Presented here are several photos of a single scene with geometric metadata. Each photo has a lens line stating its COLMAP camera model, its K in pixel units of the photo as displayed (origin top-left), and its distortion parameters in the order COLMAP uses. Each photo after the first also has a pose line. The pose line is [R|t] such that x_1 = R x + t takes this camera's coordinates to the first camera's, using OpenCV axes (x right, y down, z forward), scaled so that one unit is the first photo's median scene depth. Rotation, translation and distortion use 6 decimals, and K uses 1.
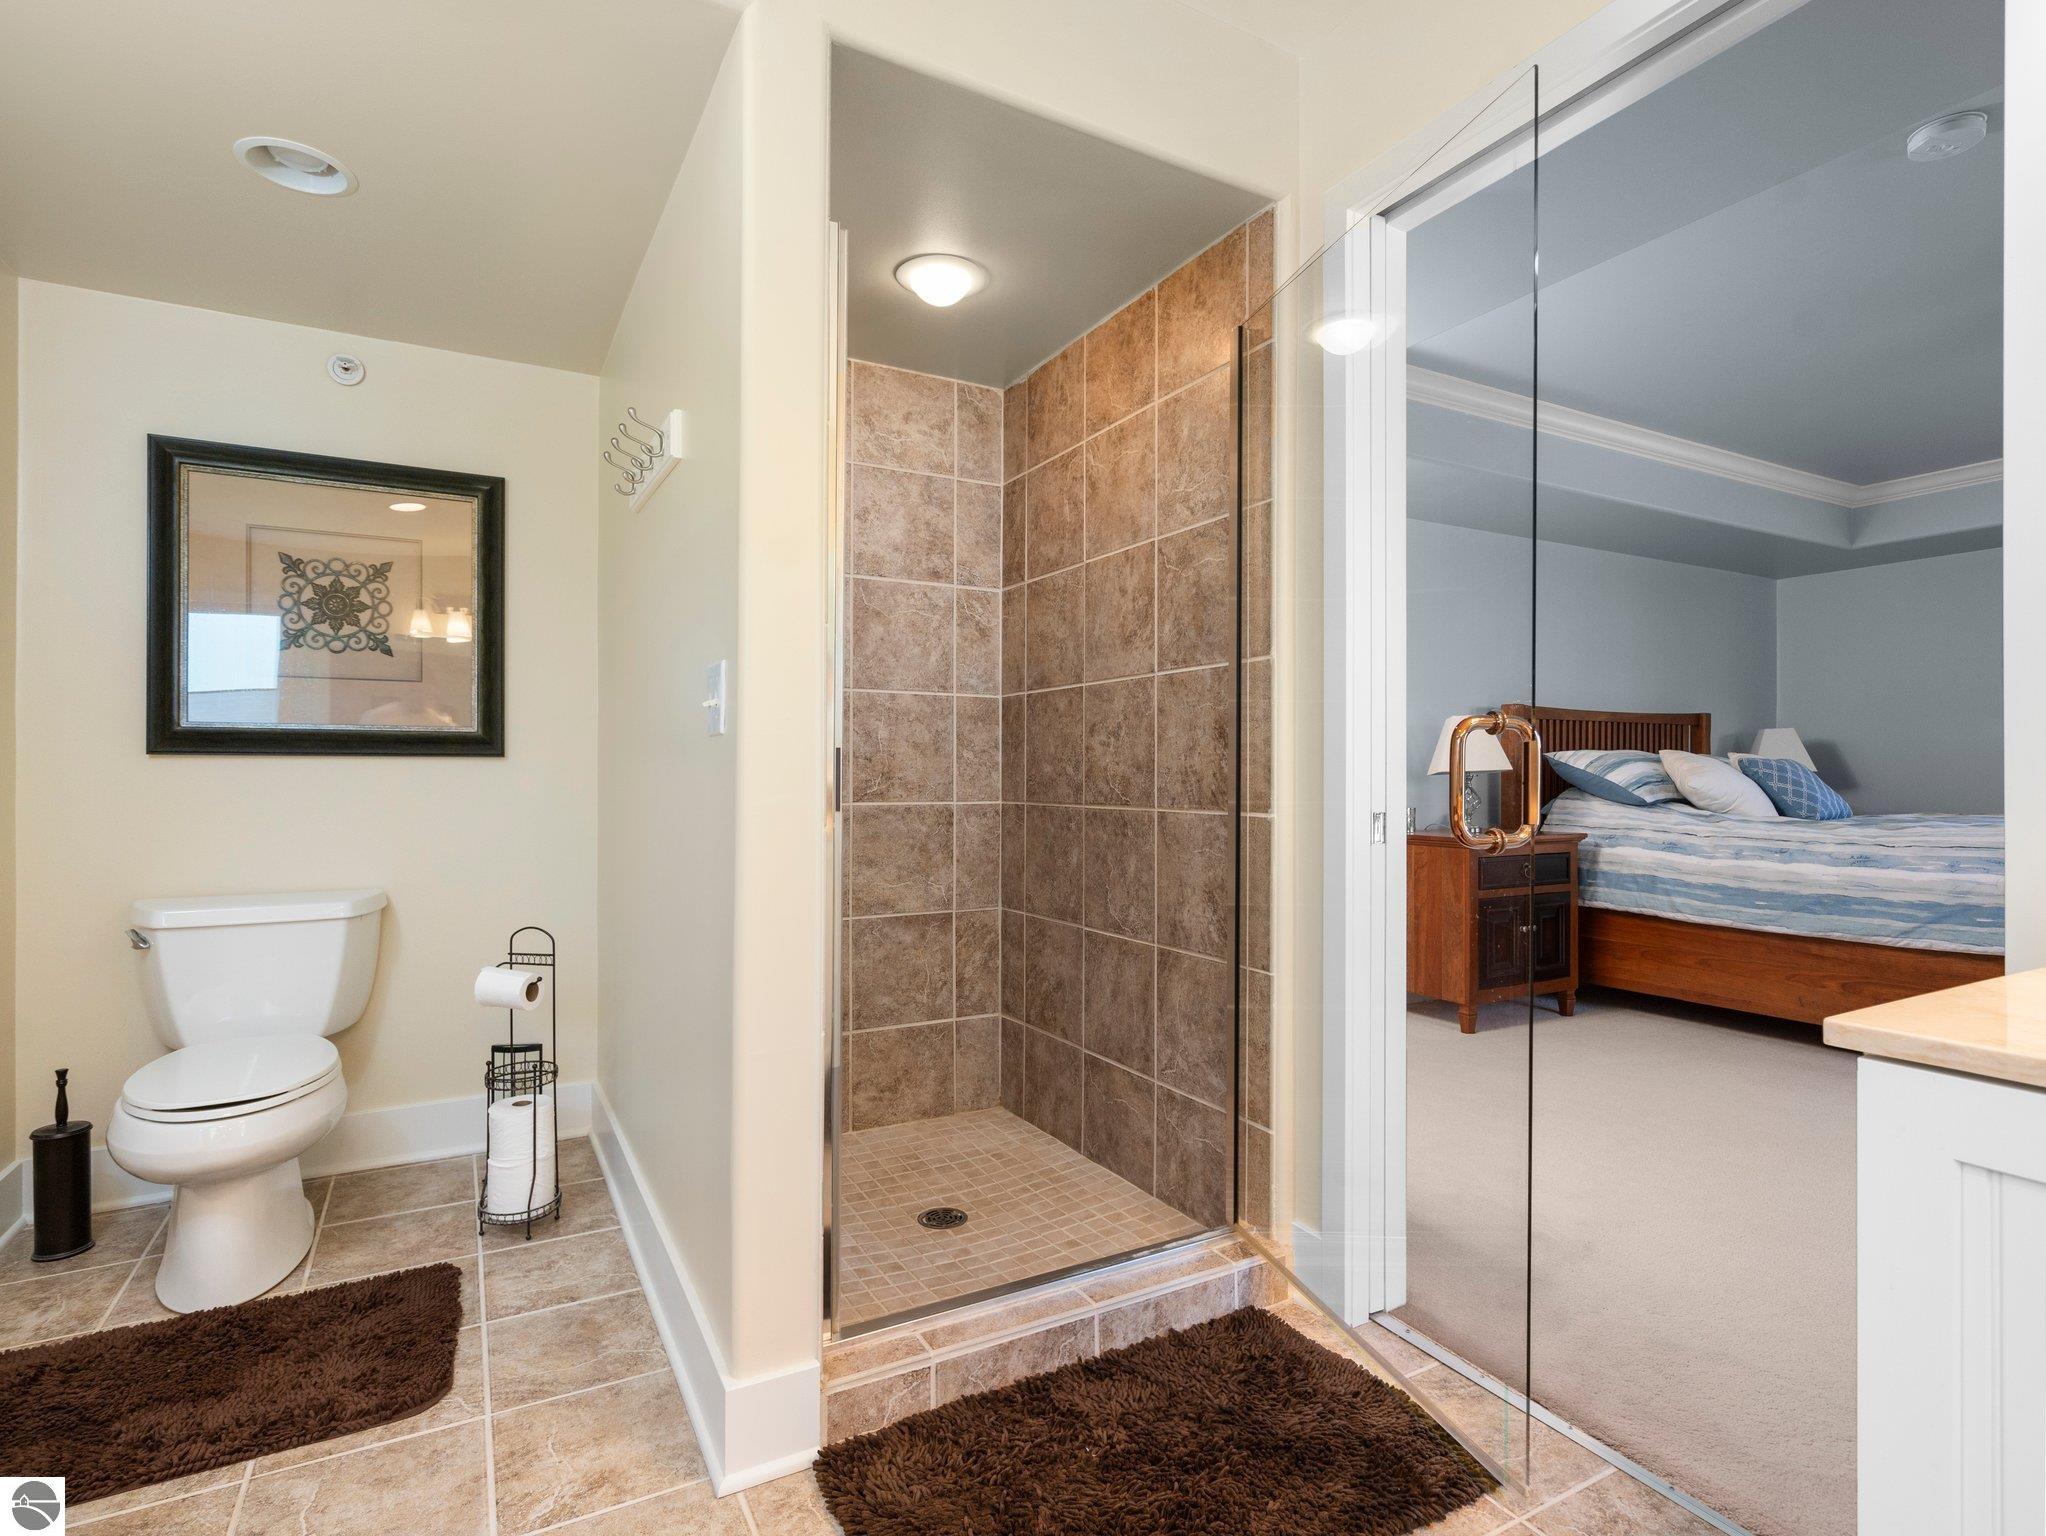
lens RADIAL K [[1038.8, 0, 1011.6], [0, 1038.8, 772.6], [0, 0, 1]] dist [-0.007816, 0.002922]
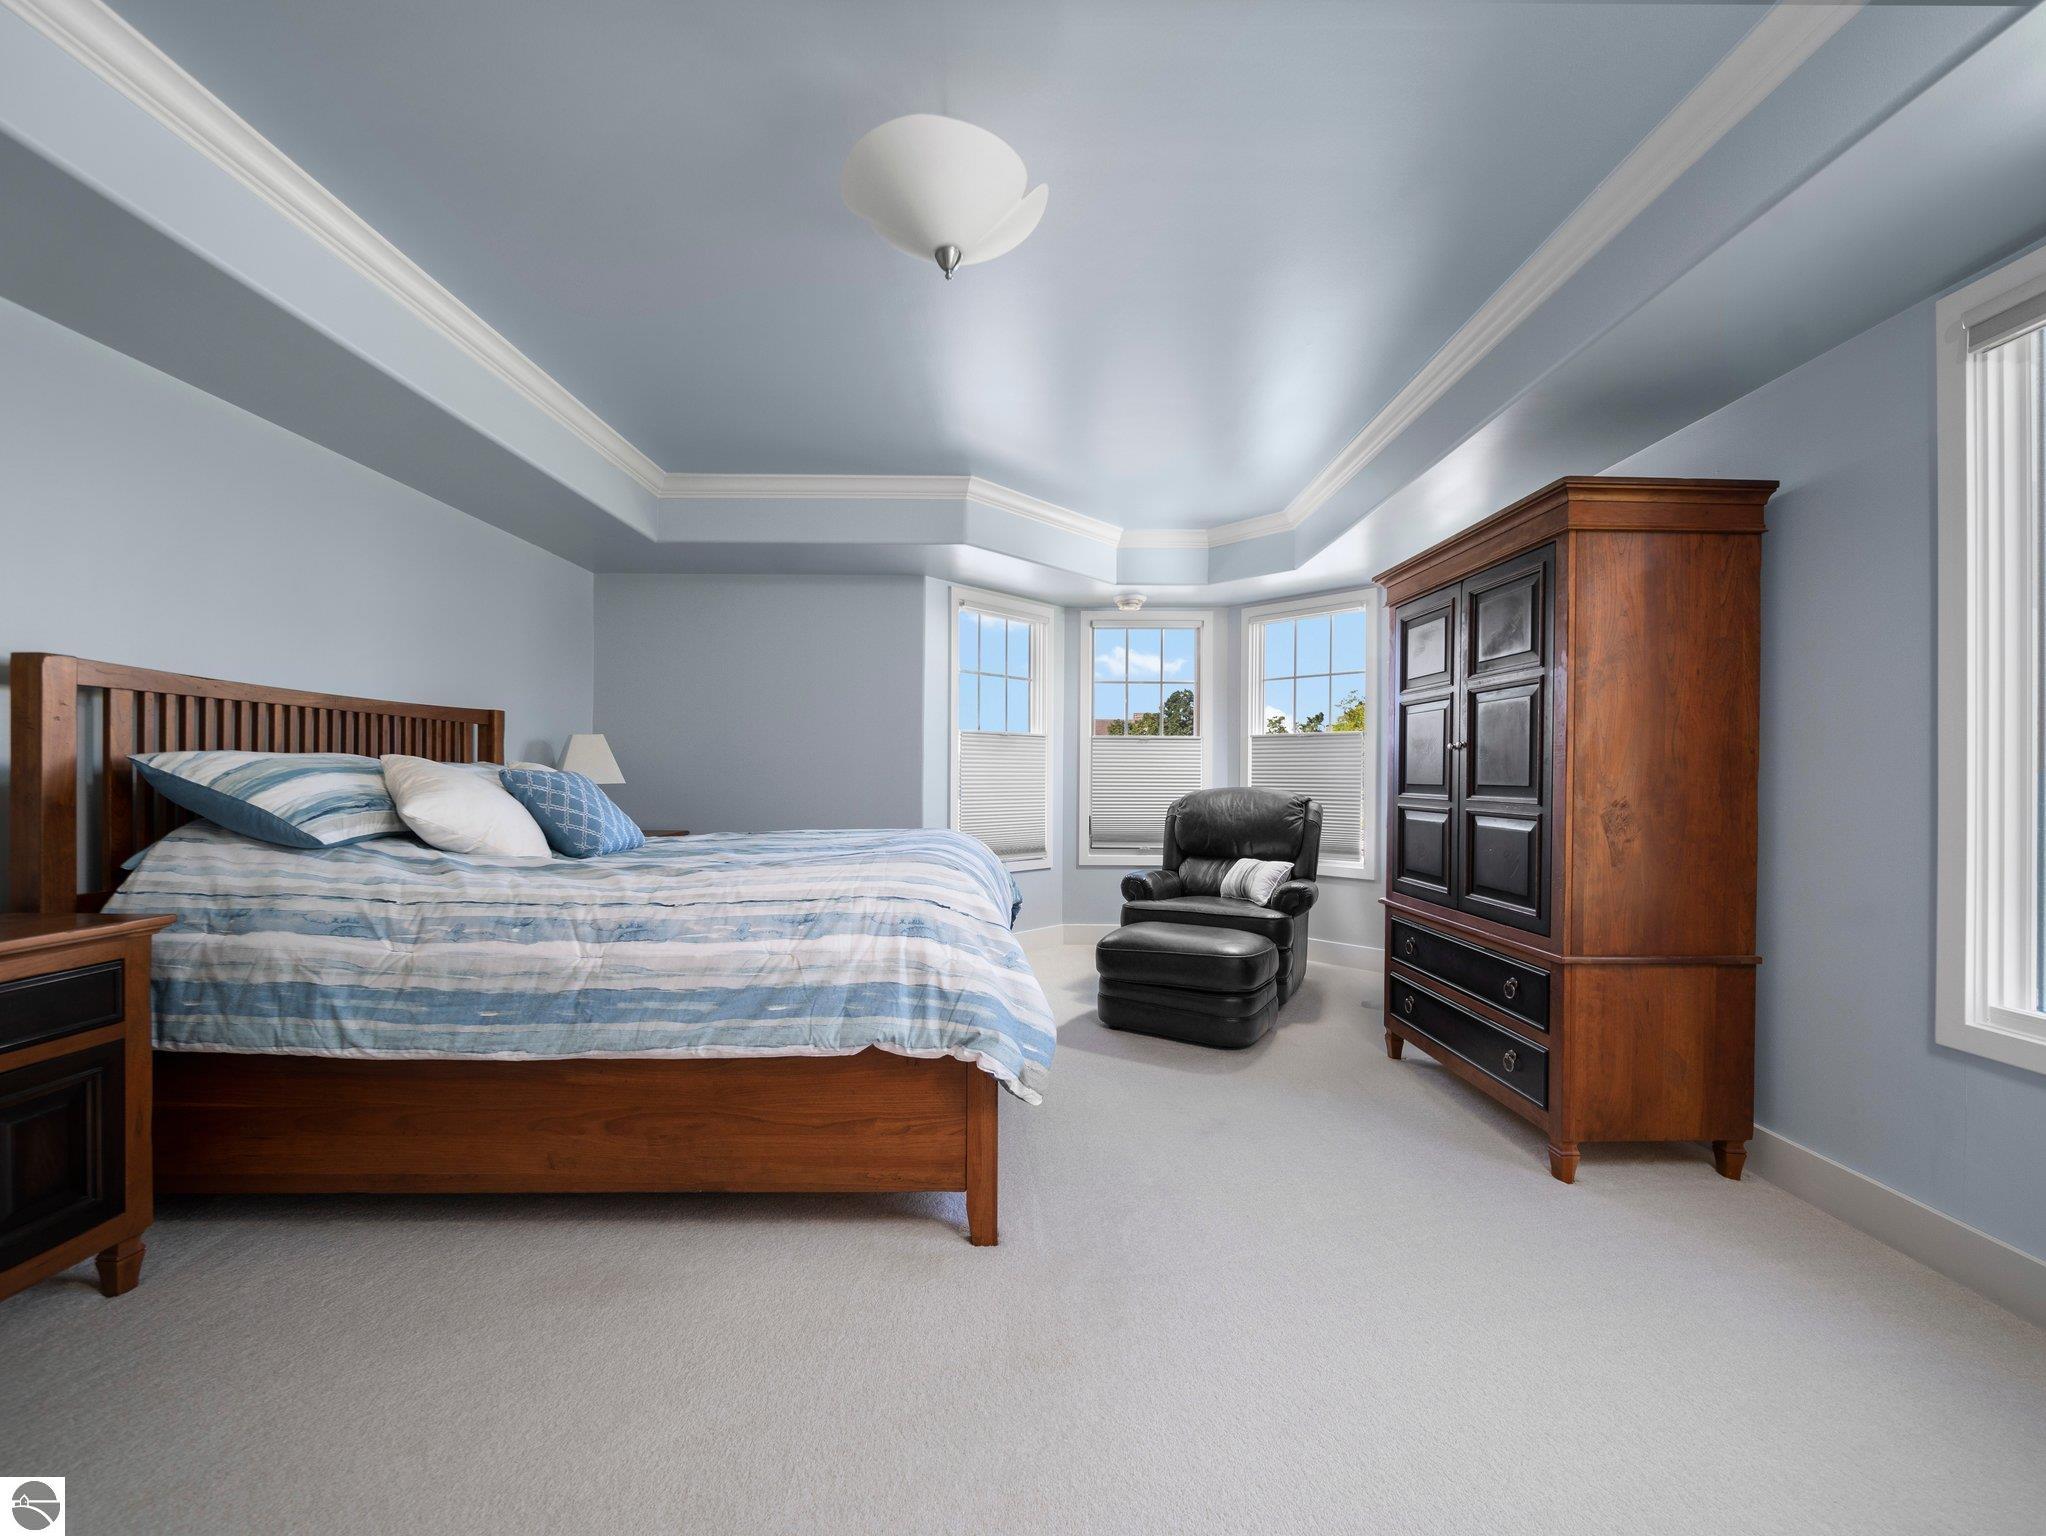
lens RADIAL K [[808.7, 0, 1032.4], [0, 808.7, 780.2], [0, 0, 1]] dist [-0.001484, 0.000411]
pose [[0.472562, 0.000593, 0.881297, 0.419239], [-0.006983, 0.999971, 0.003071, -0.011336], [-0.881270, -0.007606, 0.472552, 0.458772]]
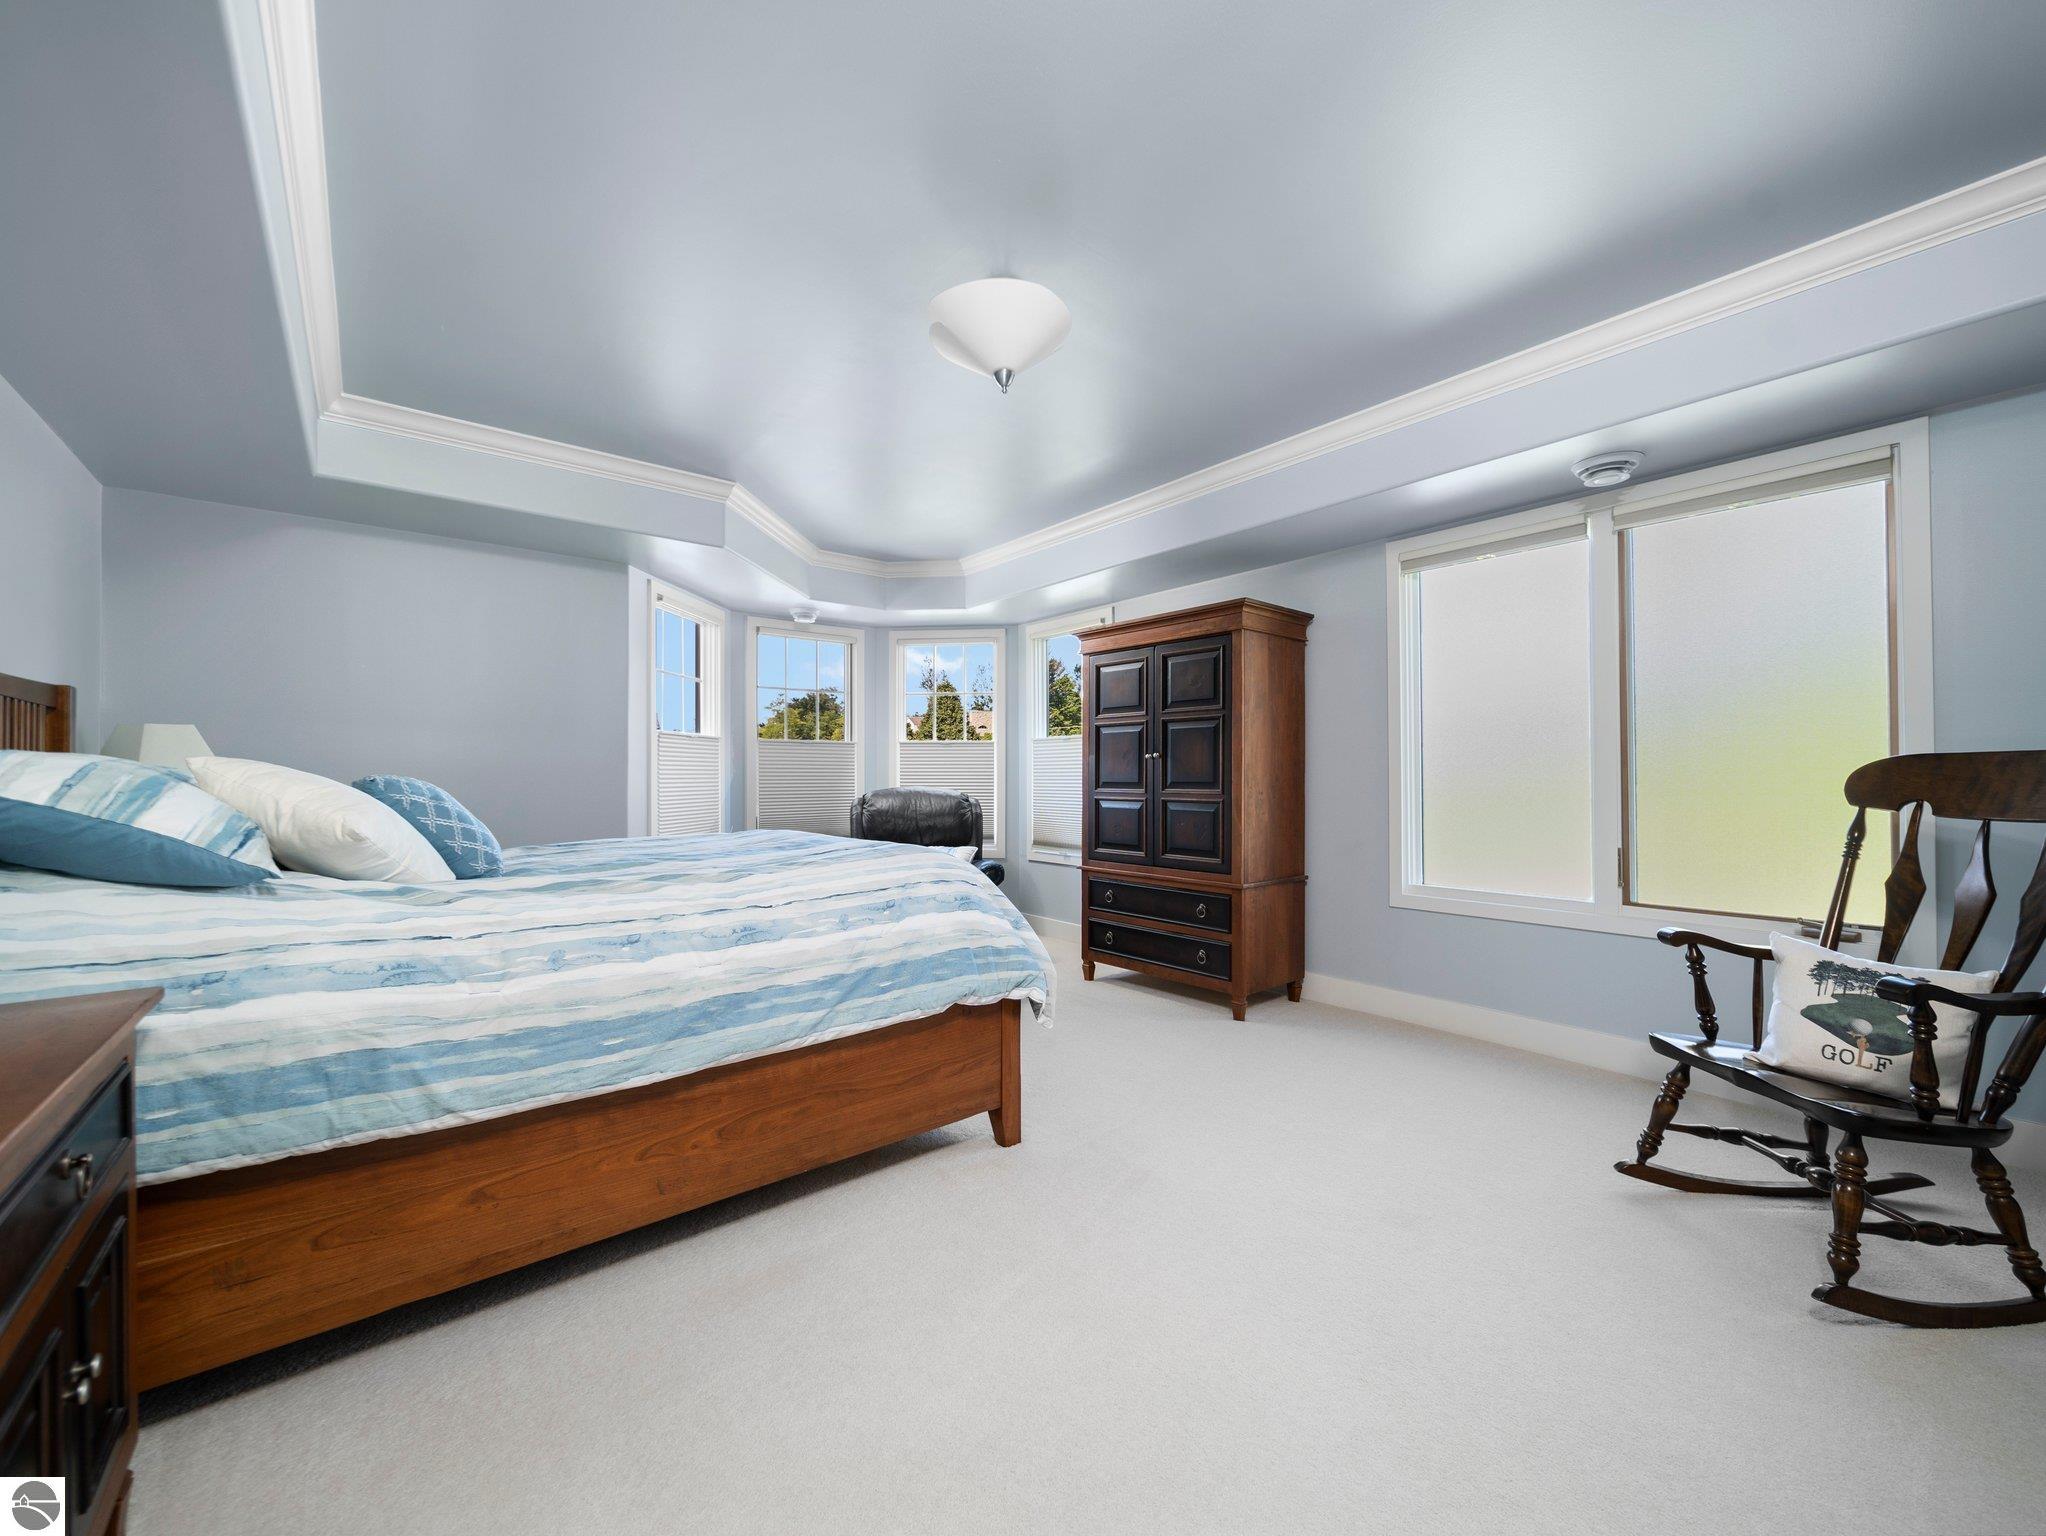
lens RADIAL K [[808.7, 0, 1014.7], [0, 808.7, 773.3], [0, 0, 1]] dist [-0.001484, 0.000411]
pose [[-0.180870, 0.007380, 0.983479, 0.236982], [0.002465, 0.999972, -0.007050, -0.012180], [-0.983504, 0.001150, -0.180883, 0.788630]]
